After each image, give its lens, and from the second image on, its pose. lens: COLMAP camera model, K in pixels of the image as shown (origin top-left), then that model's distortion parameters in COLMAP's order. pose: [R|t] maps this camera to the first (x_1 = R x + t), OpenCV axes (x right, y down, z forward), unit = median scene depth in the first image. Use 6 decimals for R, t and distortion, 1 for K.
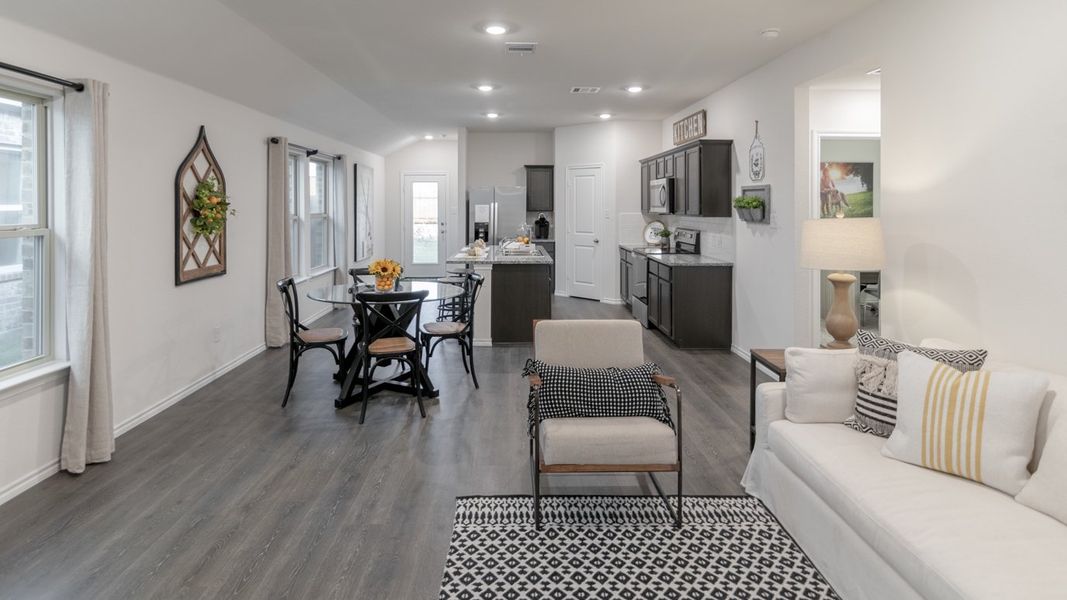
lens RADIAL K [[544.4, 0, 528.8], [0, 544.4, 200.3], [0, 0, 1]] dist [0.016405, 0.000110]
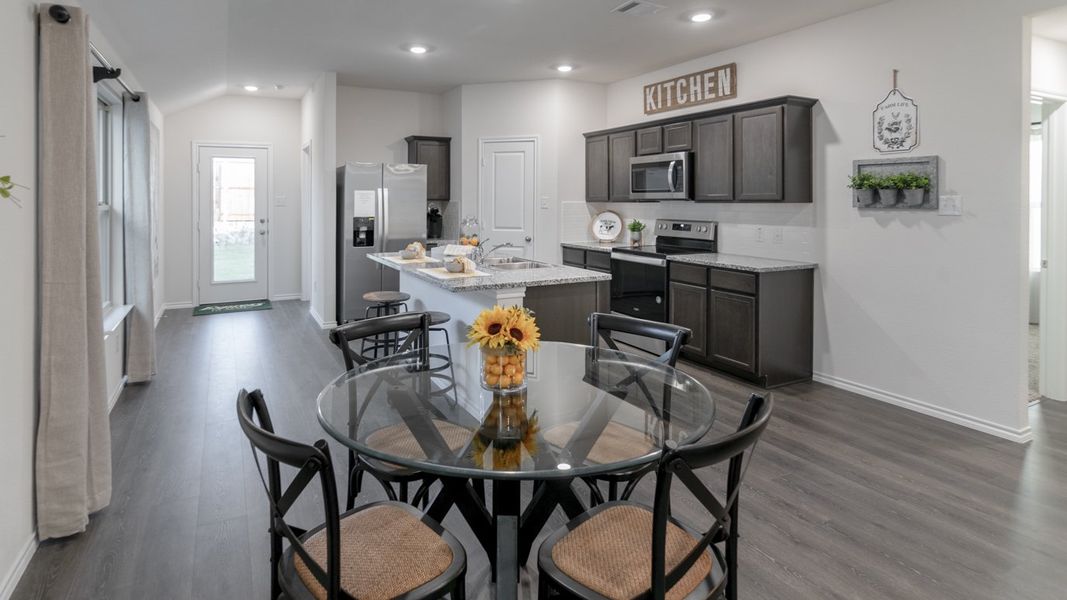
lens RADIAL K [[554.1, 0, 507.0], [0, 554.1, 194.9], [0, 0, 1]] dist [0.003186, 0.001122]
pose [[0.908158, 0.001520, 0.418625, -0.282401], [-0.001515, 0.999999, -0.000346, 0.017908], [-0.418625, -0.000320, 0.908159, 0.414908]]
